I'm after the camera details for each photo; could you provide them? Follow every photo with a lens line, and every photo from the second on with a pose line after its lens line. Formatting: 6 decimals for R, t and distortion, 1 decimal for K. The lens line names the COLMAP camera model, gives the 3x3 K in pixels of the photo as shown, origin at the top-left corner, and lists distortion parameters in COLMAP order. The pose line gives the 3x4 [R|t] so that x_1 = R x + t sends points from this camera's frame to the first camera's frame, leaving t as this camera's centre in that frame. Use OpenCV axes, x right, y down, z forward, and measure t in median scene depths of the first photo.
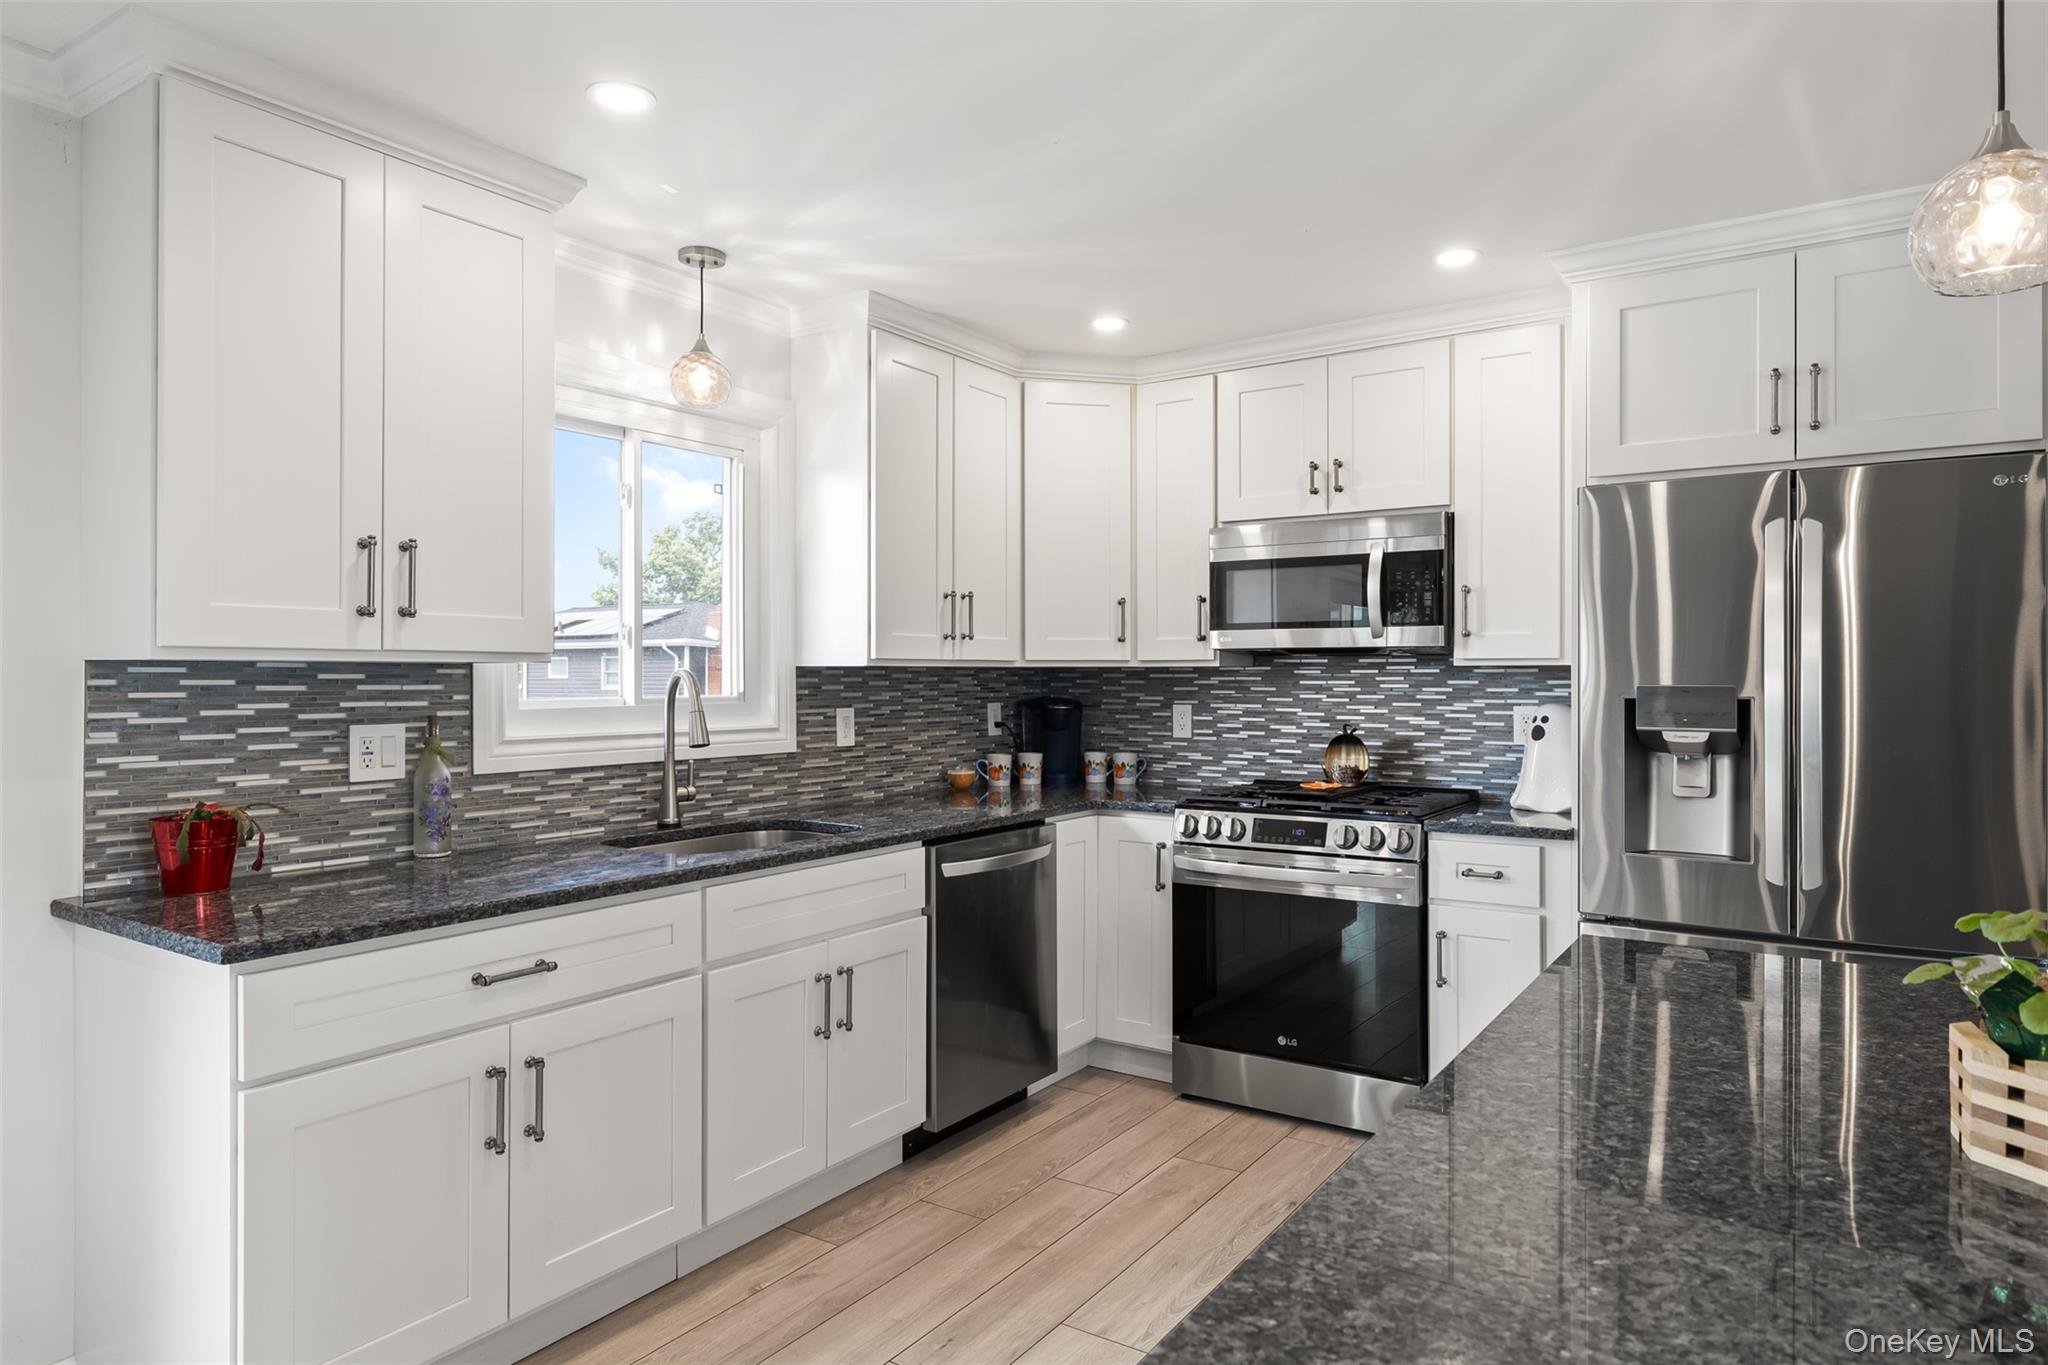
lens RADIAL K [[1232.6, 0, 1023.8], [0, 1232.6, 676.6], [0, 0, 1]] dist [0.003977, -0.001044]
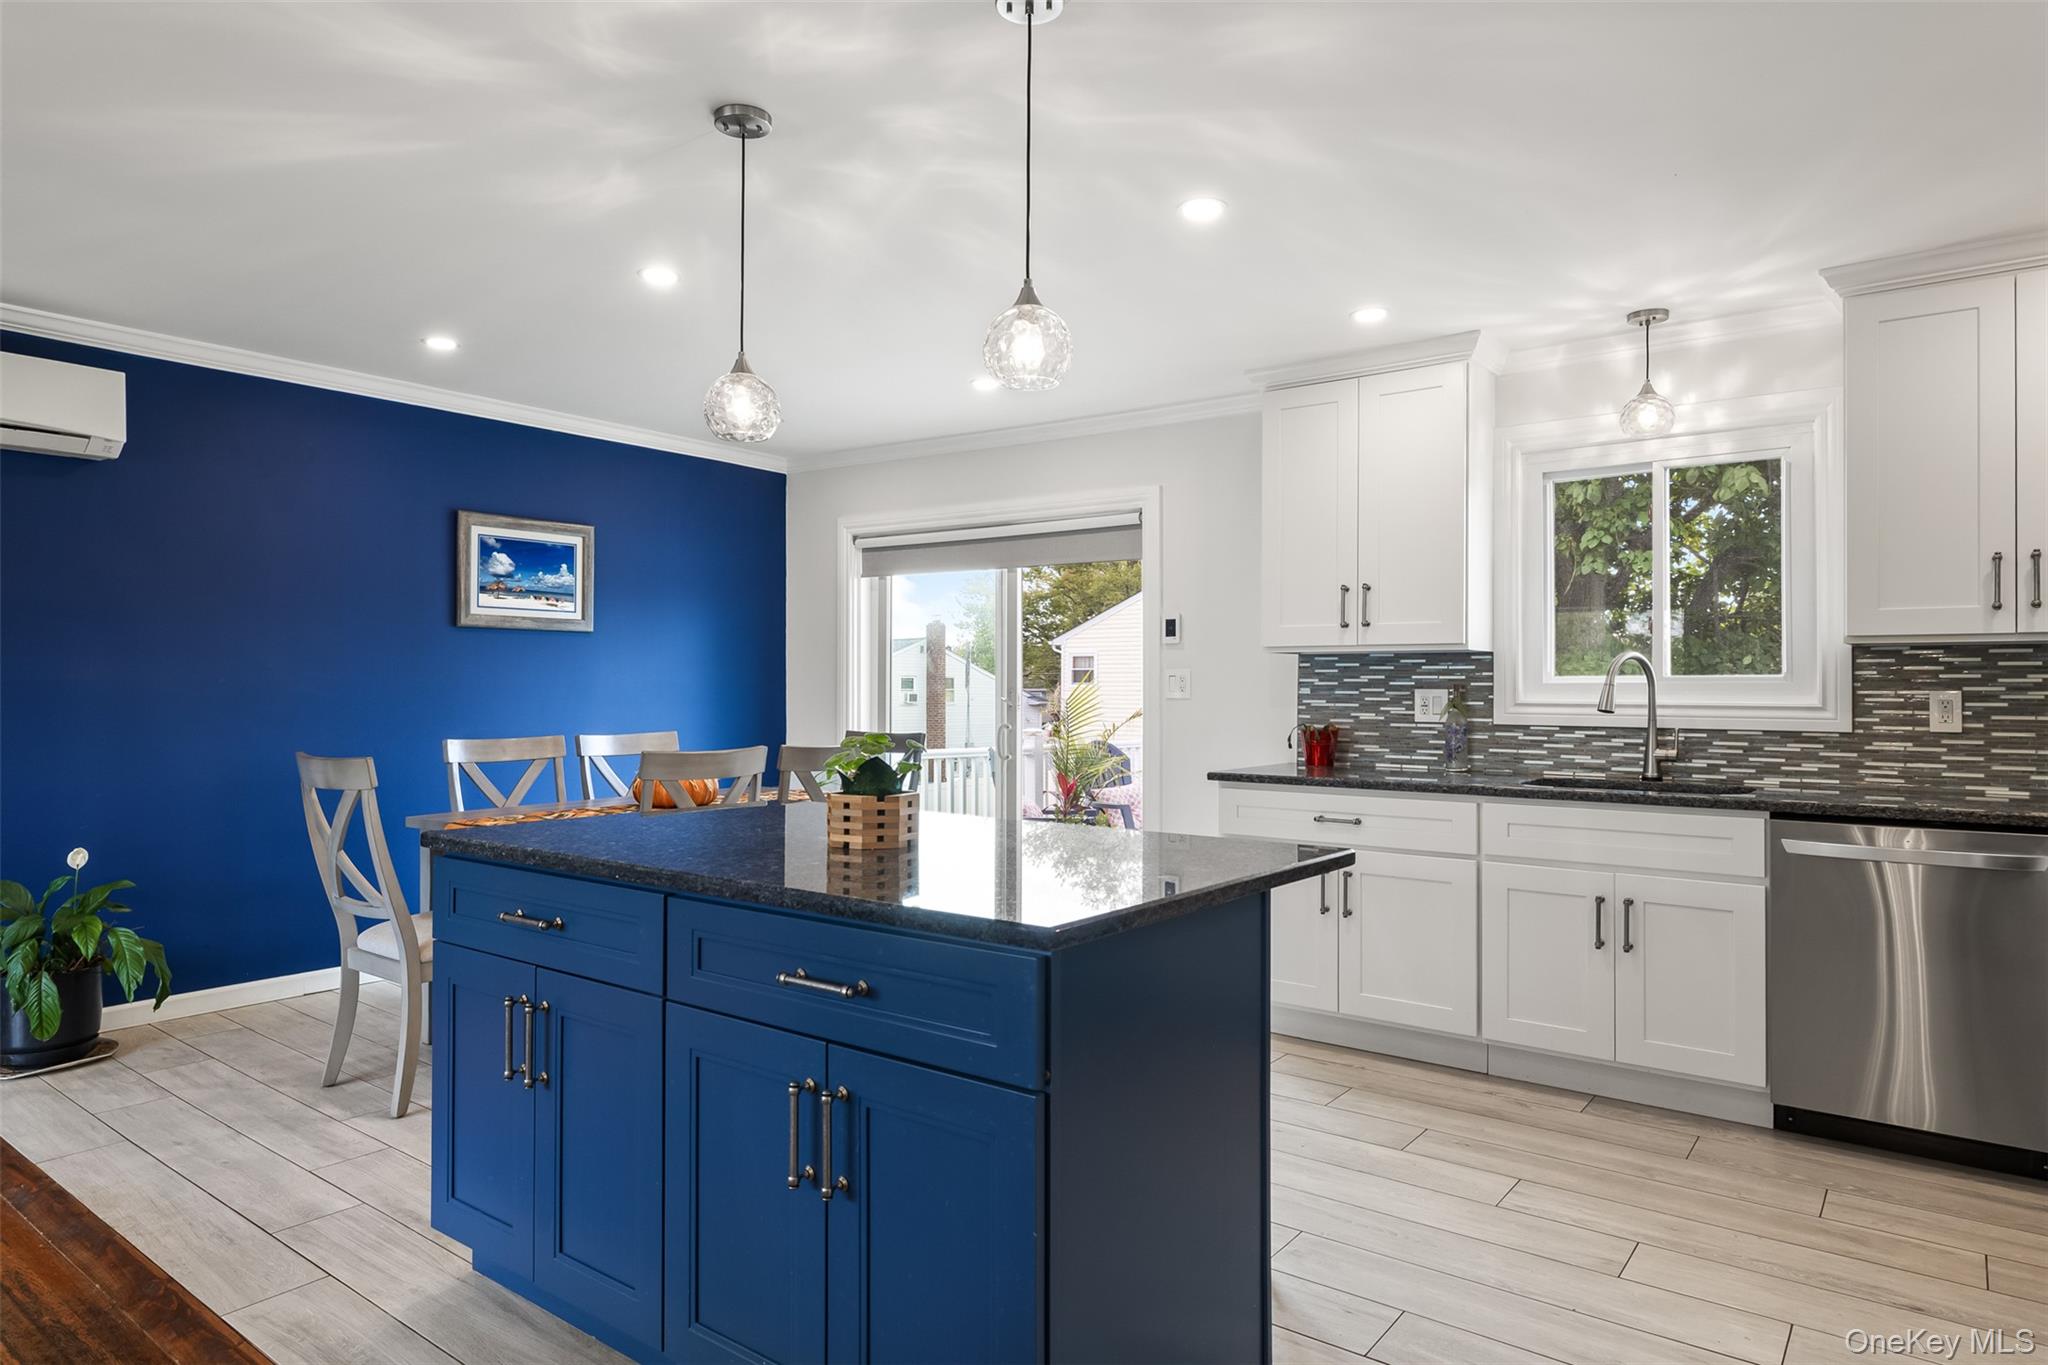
lens RADIAL K [[1213.2, 0, 1026.8], [0, 1213.2, 675.1], [0, 0, 1]] dist [0.000676, 0.000017]
pose [[-0.062510, -0.010368, -0.997991, 1.041748], [-0.005245, 0.999936, -0.010060, 0.034739], [0.998031, 0.004605, -0.062560, 0.486796]]
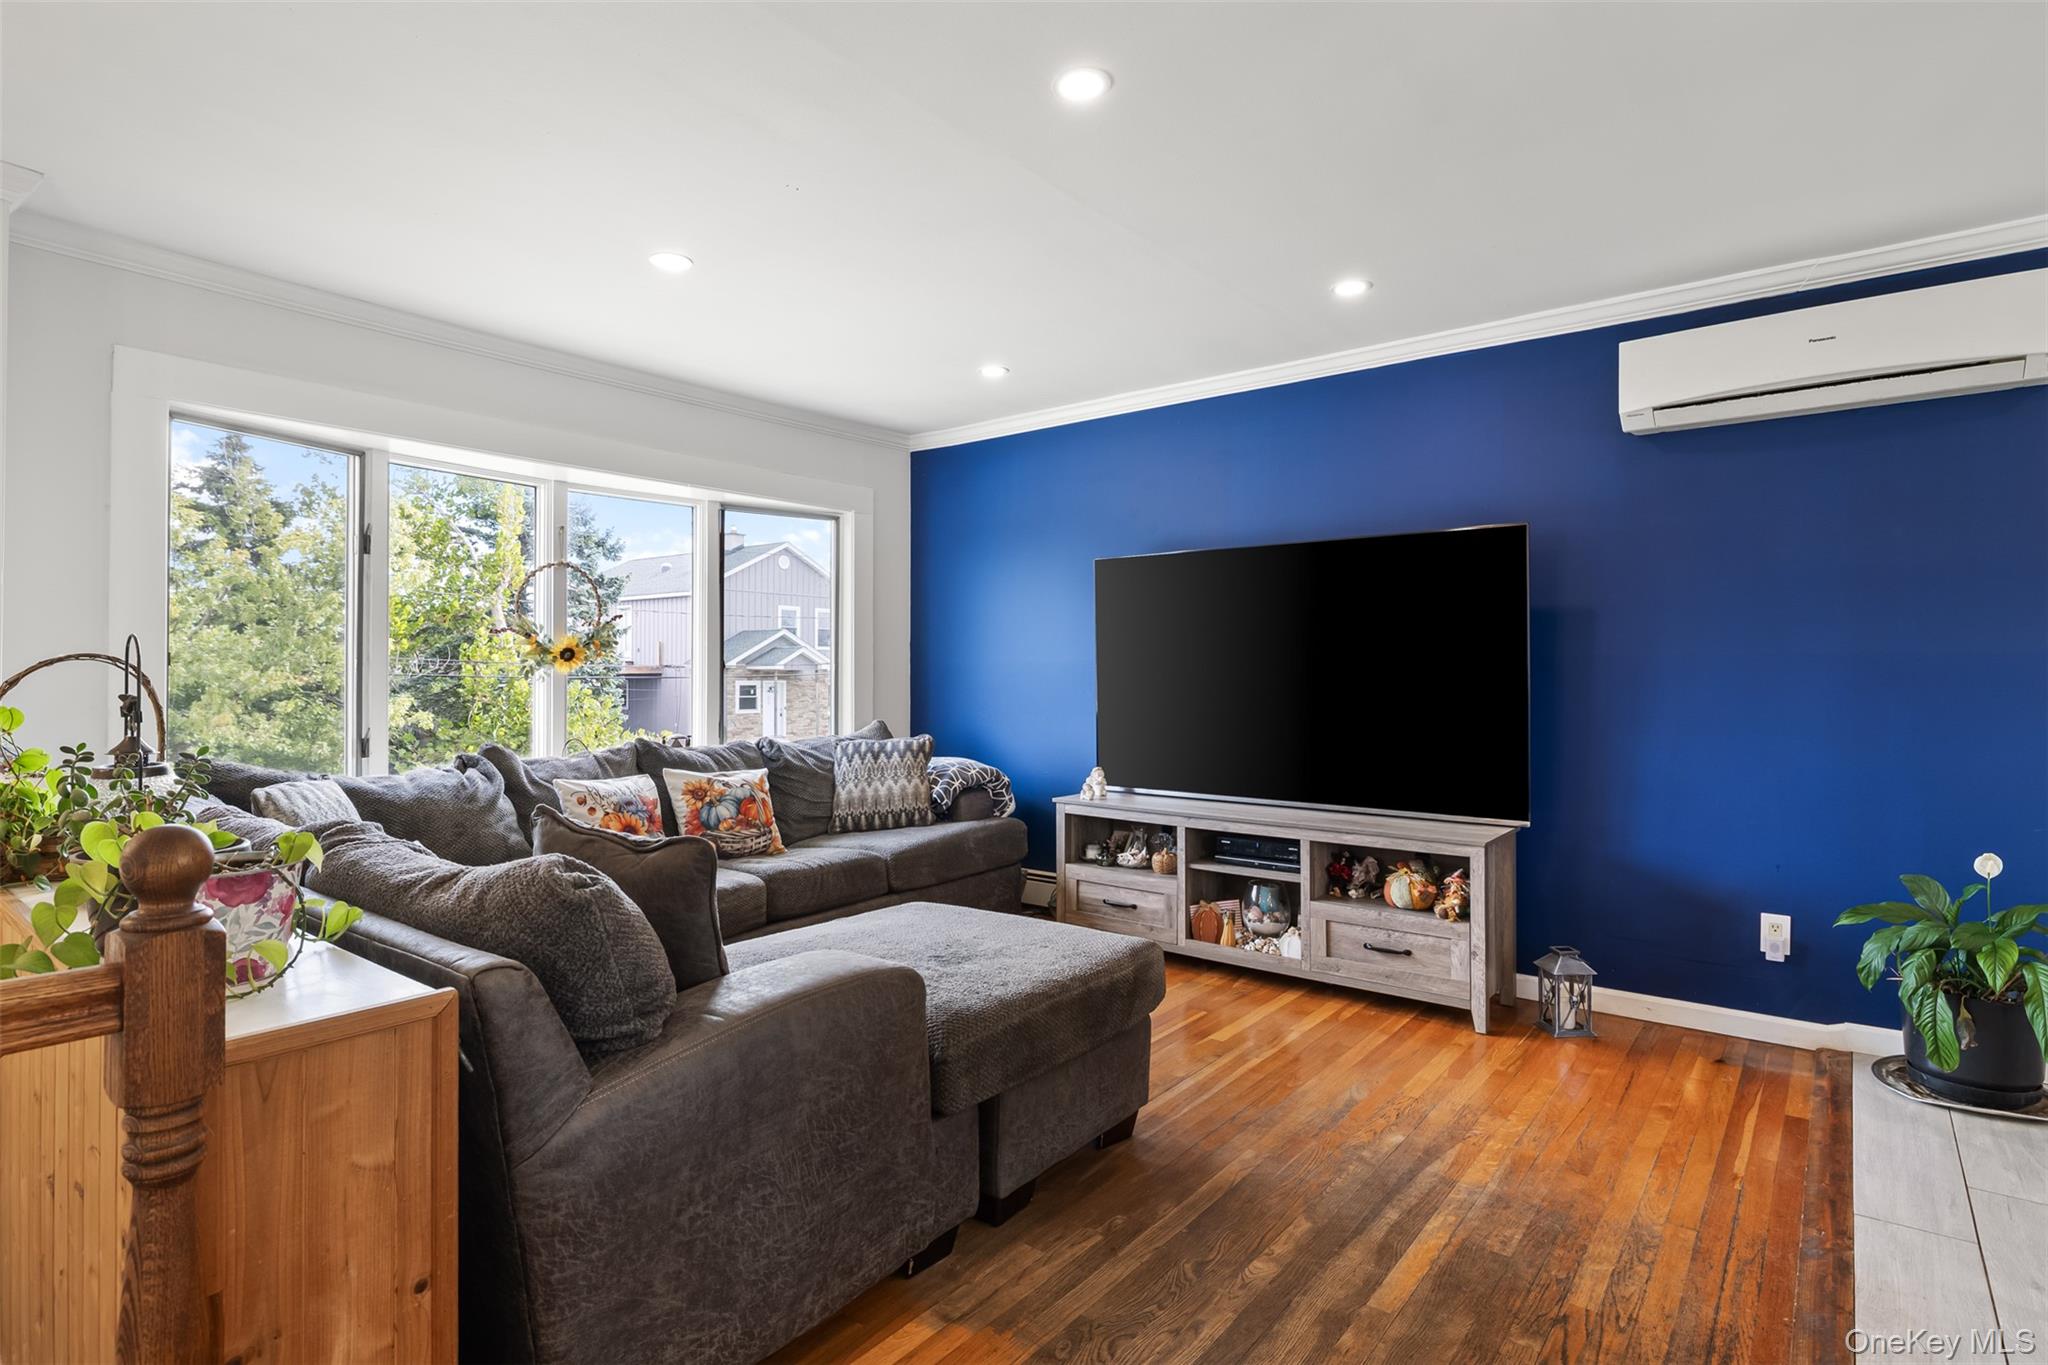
lens RADIAL K [[1037.8, 0, 1024.0], [0, 1037.8, 682.5], [0, 0, 1]] dist [-0.000817, 0.000797]
pose [[-0.997138, 0.002595, 0.075553, 0.613359], [0.003382, 0.999941, 0.010297, 0.047083], [-0.075522, 0.010523, -0.997089, 0.379372]]
